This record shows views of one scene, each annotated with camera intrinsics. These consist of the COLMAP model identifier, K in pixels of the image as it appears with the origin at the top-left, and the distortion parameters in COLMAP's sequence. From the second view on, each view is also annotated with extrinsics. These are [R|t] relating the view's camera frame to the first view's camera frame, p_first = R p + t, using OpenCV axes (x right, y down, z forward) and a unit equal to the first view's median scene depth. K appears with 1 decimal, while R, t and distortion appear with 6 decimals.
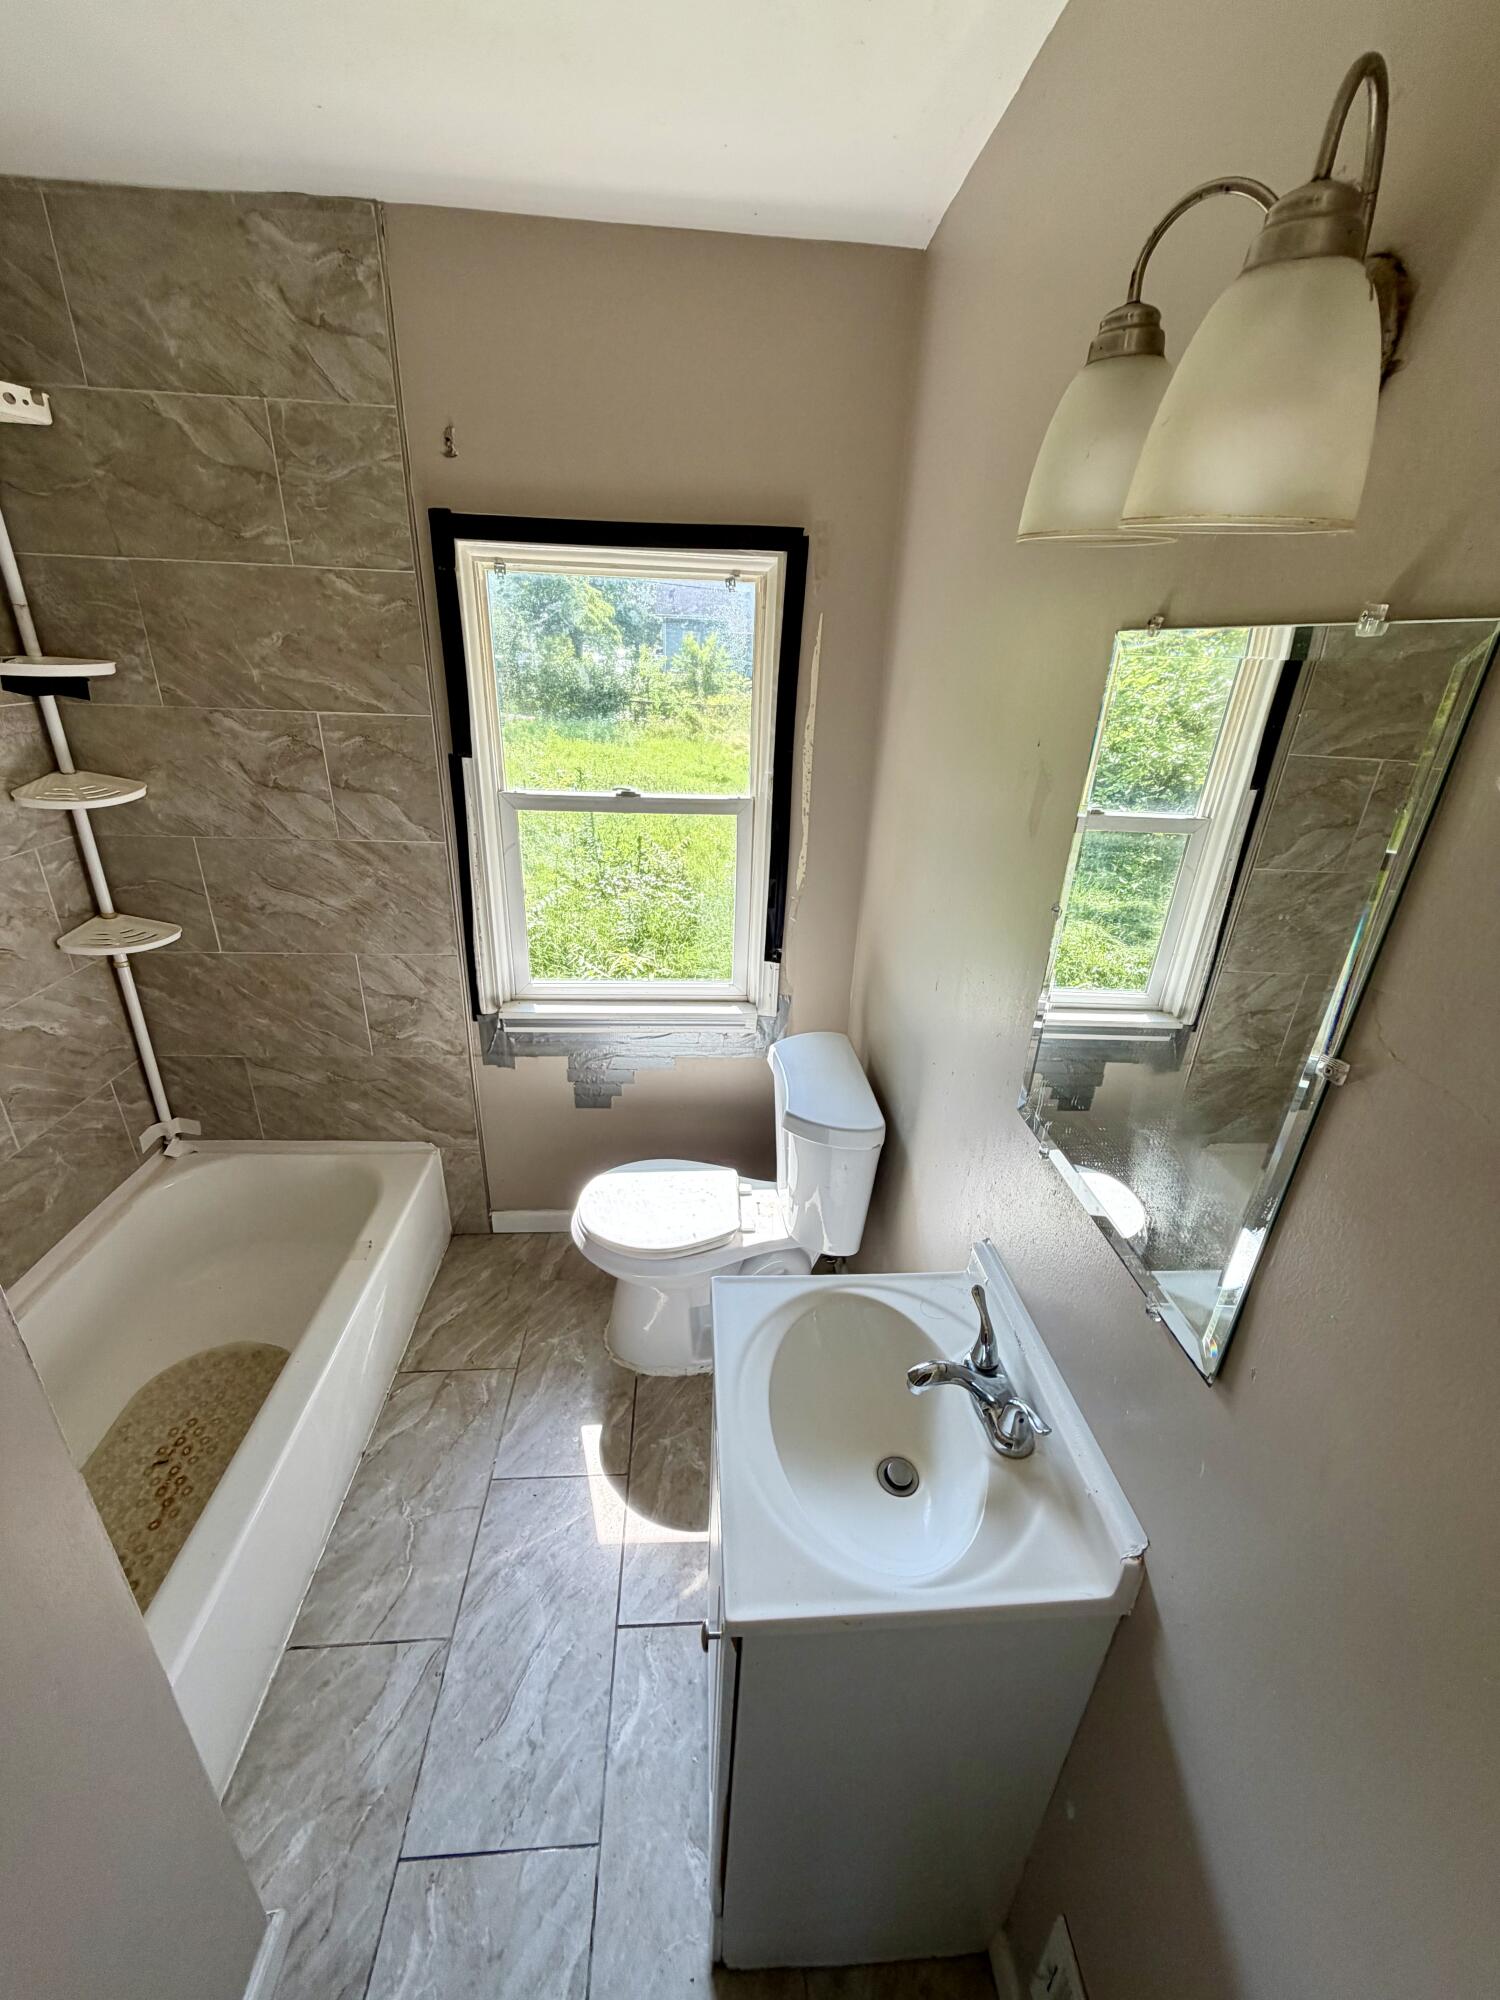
lens RADIAL K [[797.2, 0, 752.9], [0, 797.2, 995.3], [0, 0, 1]] dist [0.000445, -0.000132]
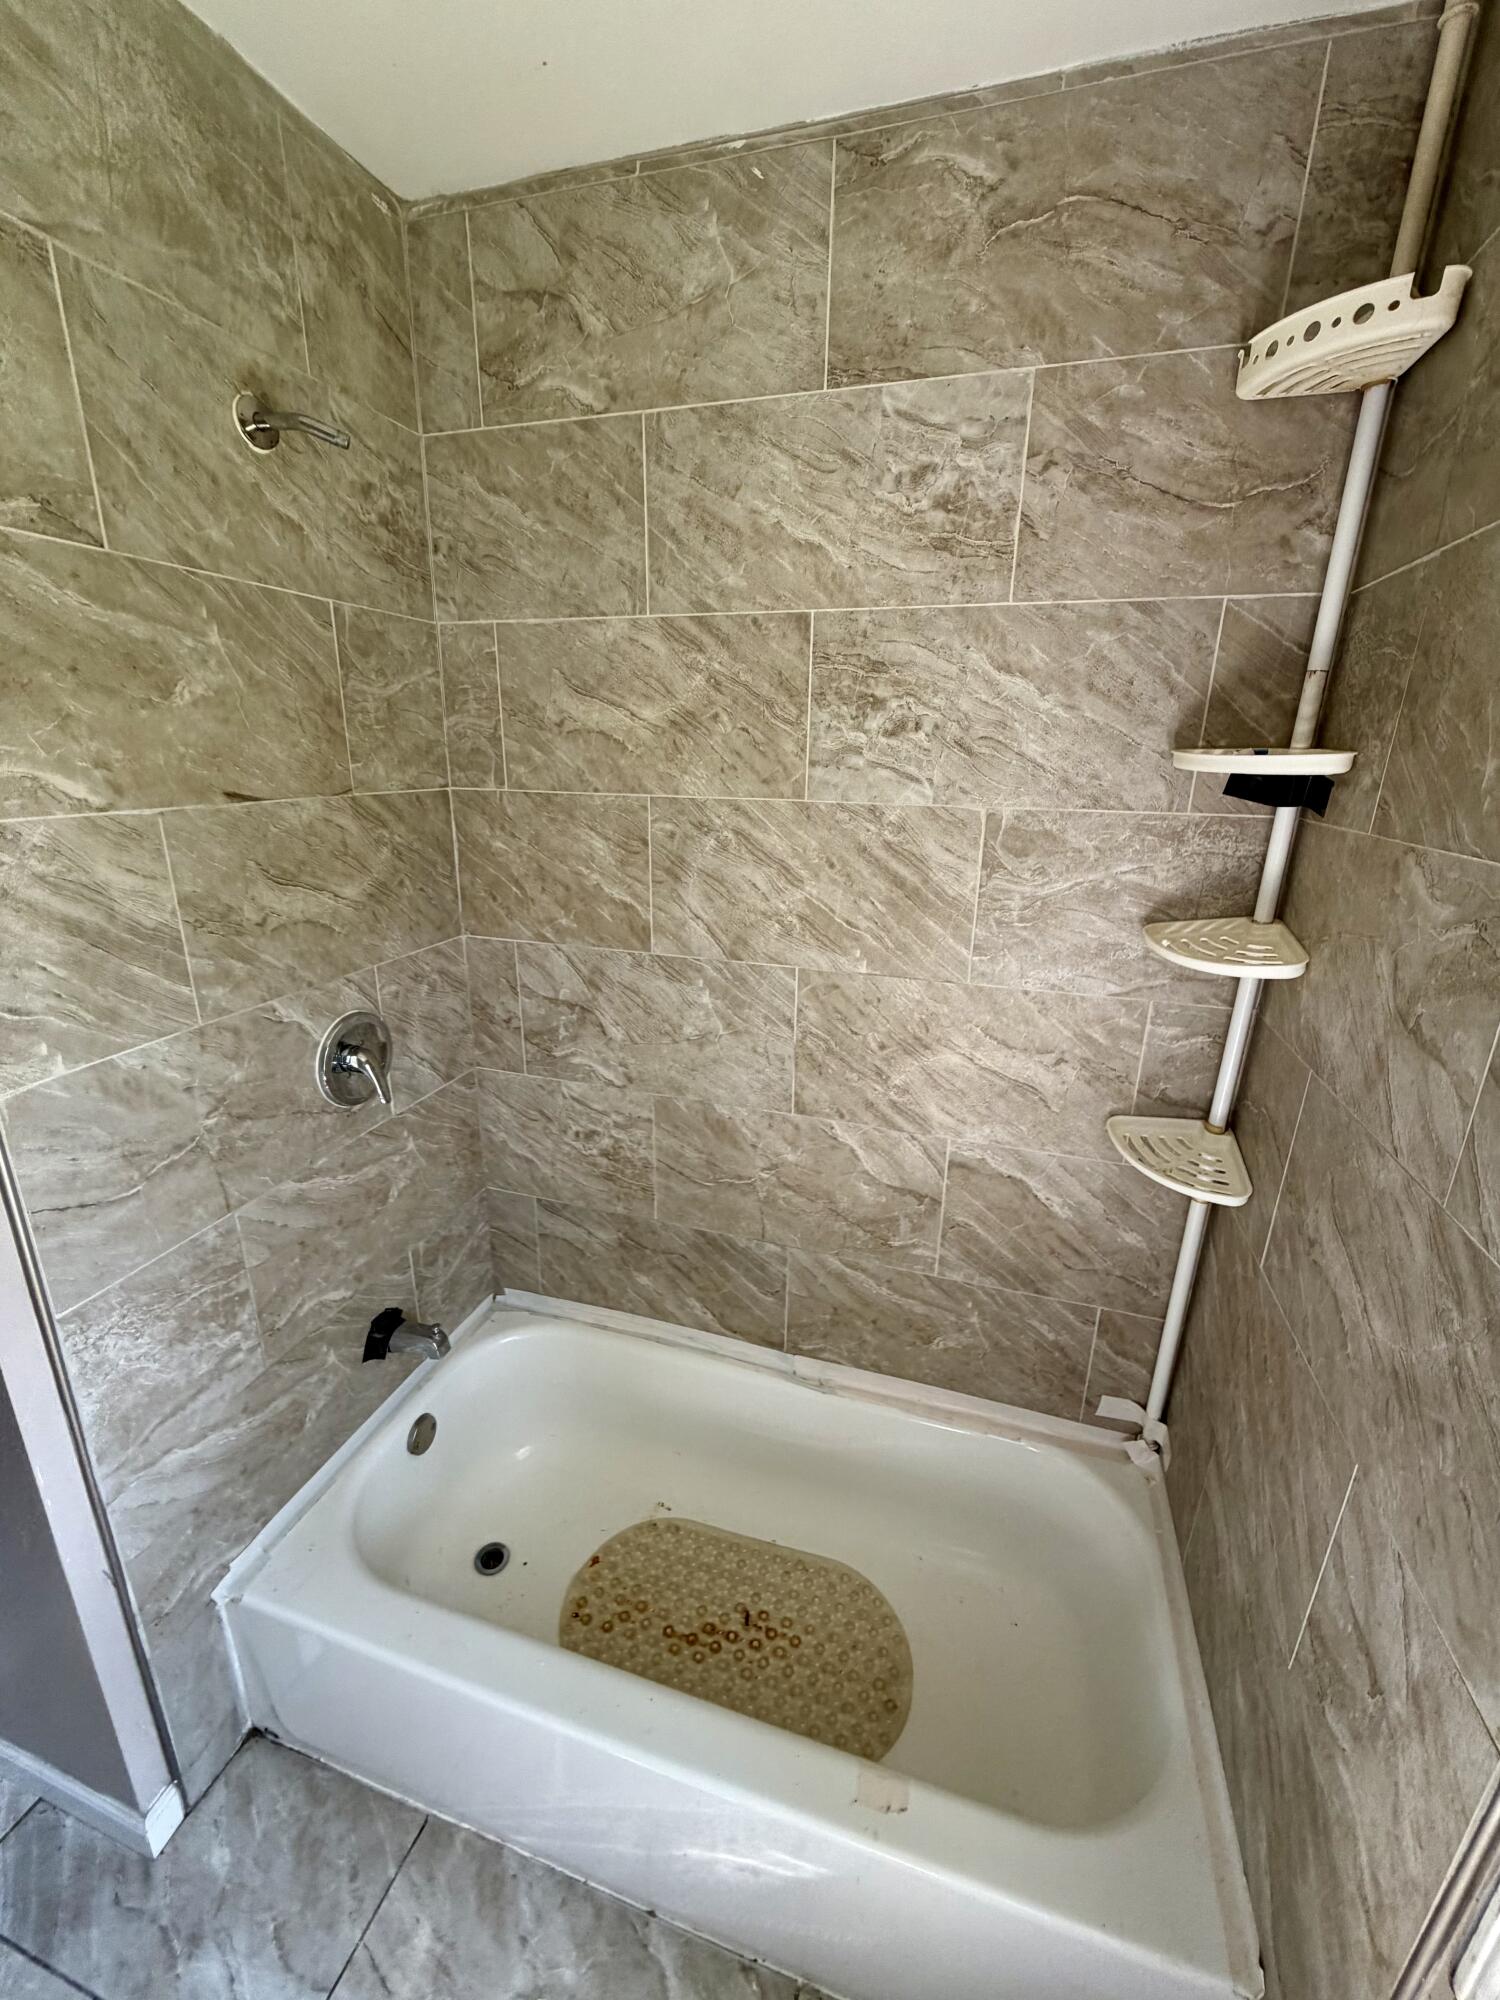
lens RADIAL K [[797.2, 0, 752.9], [0, 797.2, 995.3], [0, 0, 1]] dist [0.000445, -0.000132]
pose [[-0.356921, 0.233181, -0.904563, -0.110110], [-0.404631, 0.834191, 0.374699, -0.306472], [0.841951, 0.499752, -0.203388, 0.820402]]
